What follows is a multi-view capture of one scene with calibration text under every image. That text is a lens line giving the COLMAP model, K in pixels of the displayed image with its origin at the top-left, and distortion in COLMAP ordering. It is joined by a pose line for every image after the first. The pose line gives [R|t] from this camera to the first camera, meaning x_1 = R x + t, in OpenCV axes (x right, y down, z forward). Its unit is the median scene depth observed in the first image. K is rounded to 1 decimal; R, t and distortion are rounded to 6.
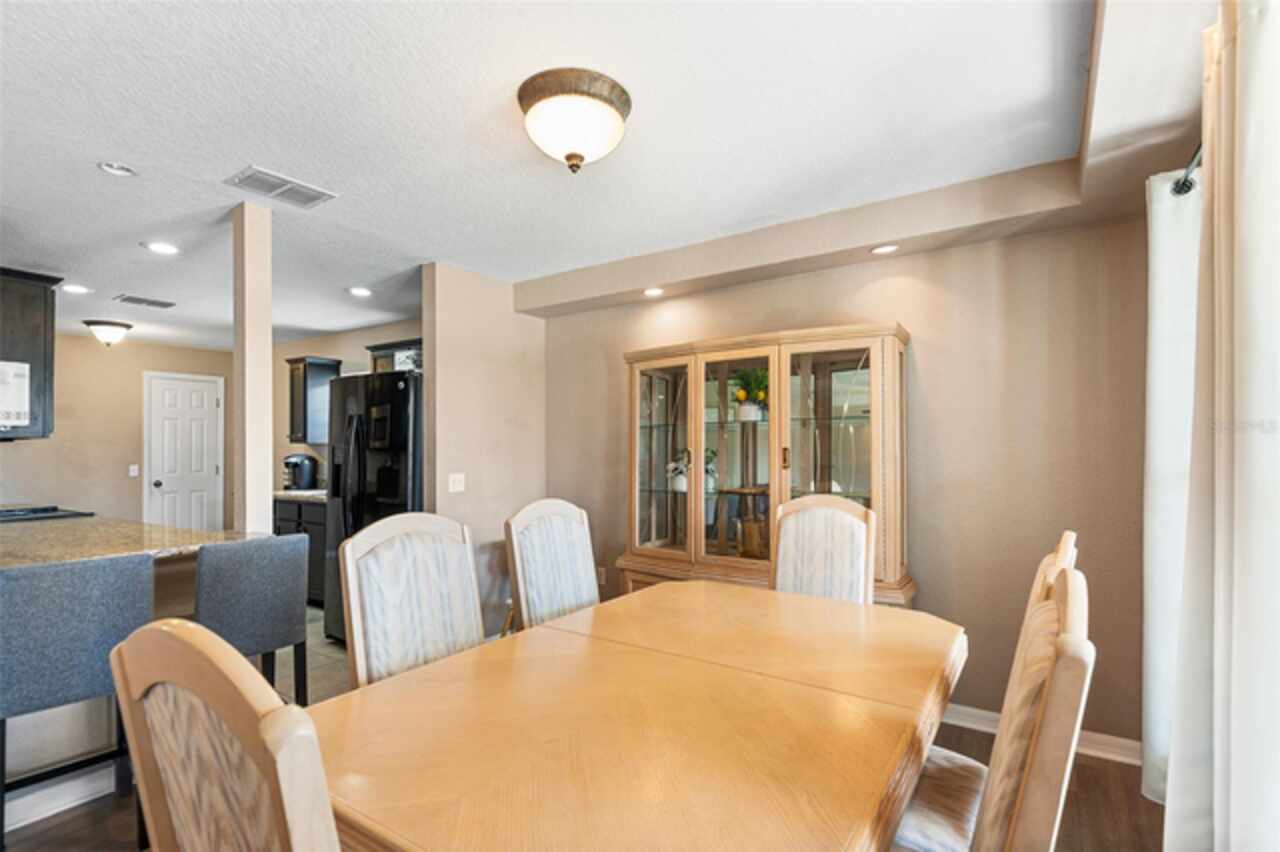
lens RADIAL K [[599.6, 0, 648.3], [0, 599.6, 439.9], [0, 0, 1]] dist [-0.012743, -0.000484]
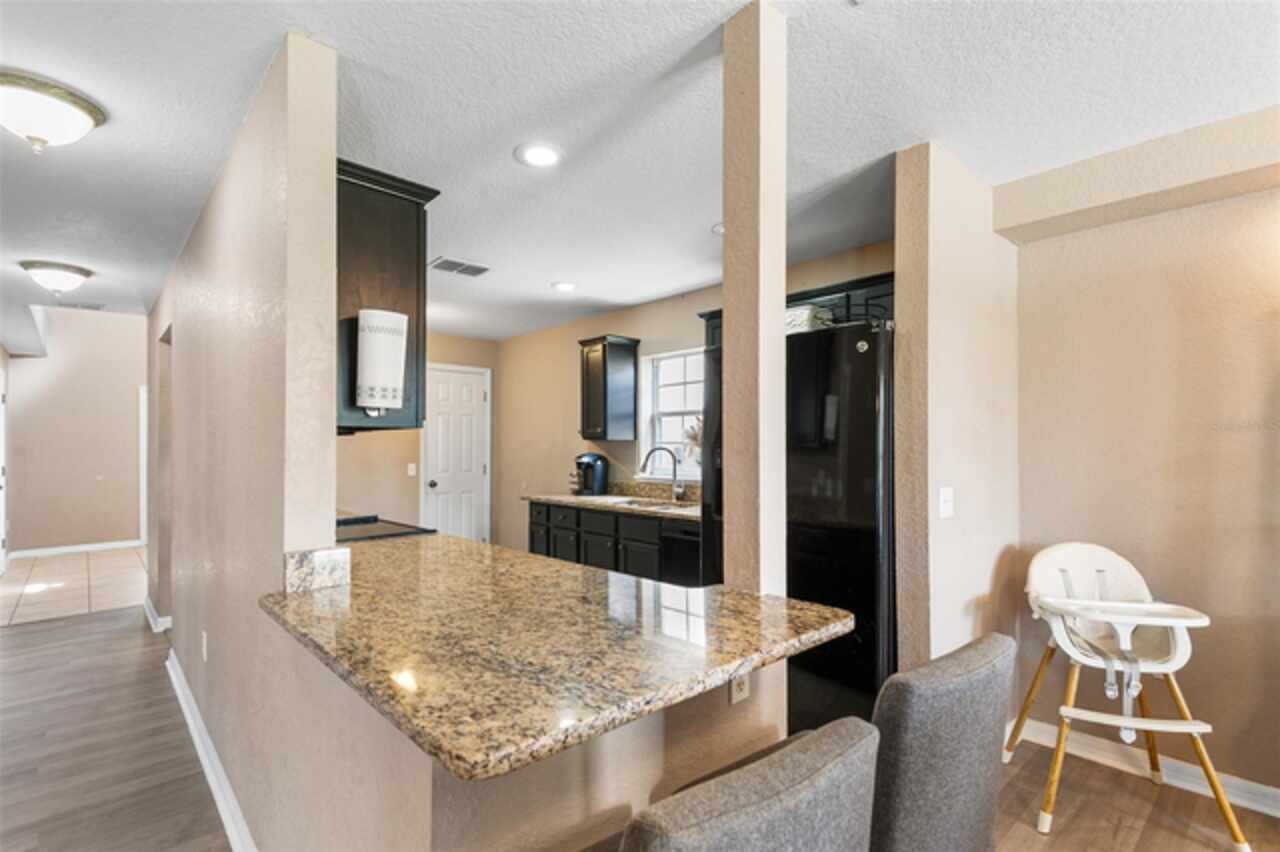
lens RADIAL K [[600.8, 0, 640.0], [0, 600.8, 426.0], [0, 0, 1]] dist [0.004271, -0.000251]
pose [[0.963741, -0.005528, -0.266784, -0.294404], [-0.000411, 0.999753, -0.022203, 0.004668], [0.266841, 0.021507, 0.963501, 0.203293]]
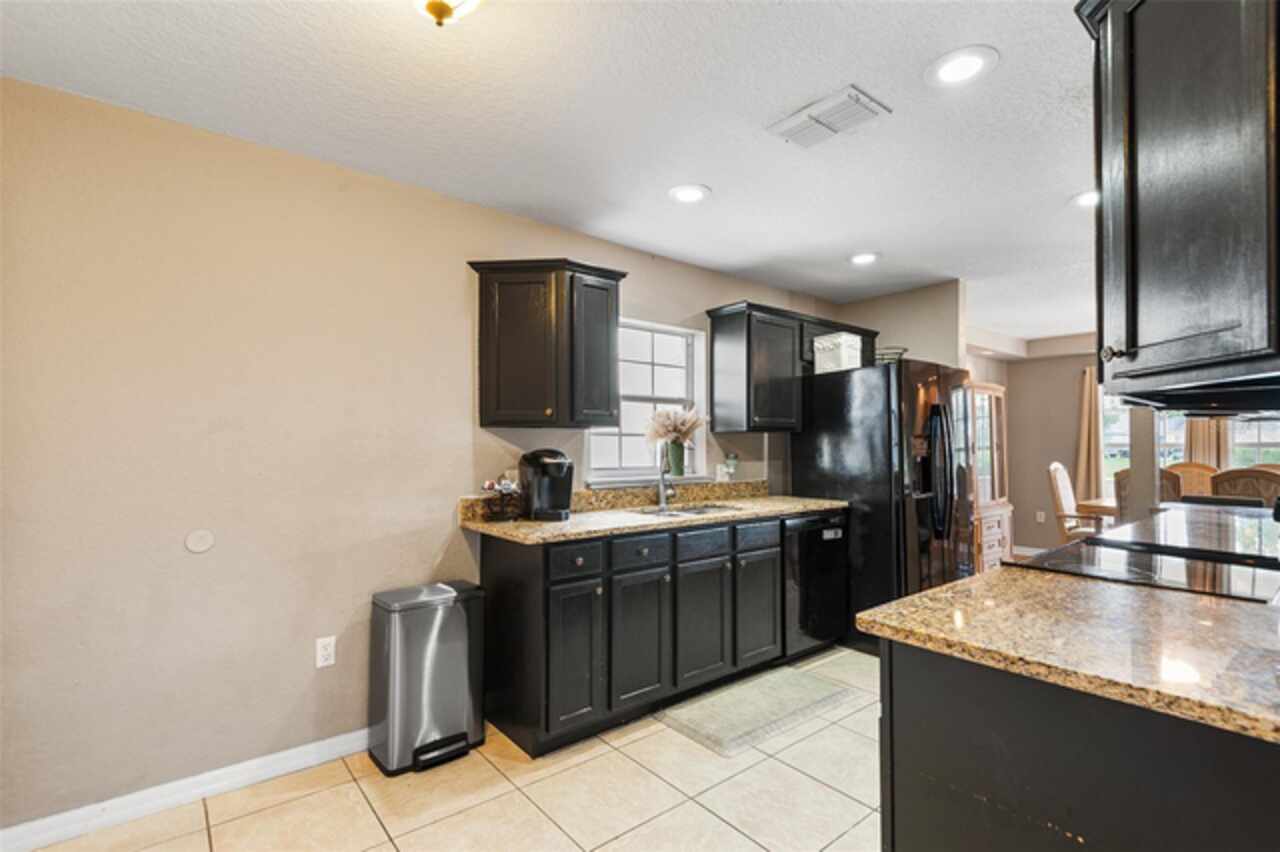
lens RADIAL K [[600.8, 0, 640.0], [0, 600.8, 426.0], [0, 0, 1]] dist [0.004271, -0.000251]
pose [[0.312108, 0.024985, 0.949718, -1.118326], [-0.012358, 0.999676, -0.022238, 0.014808], [-0.949966, -0.004796, 0.312316, 0.813308]]
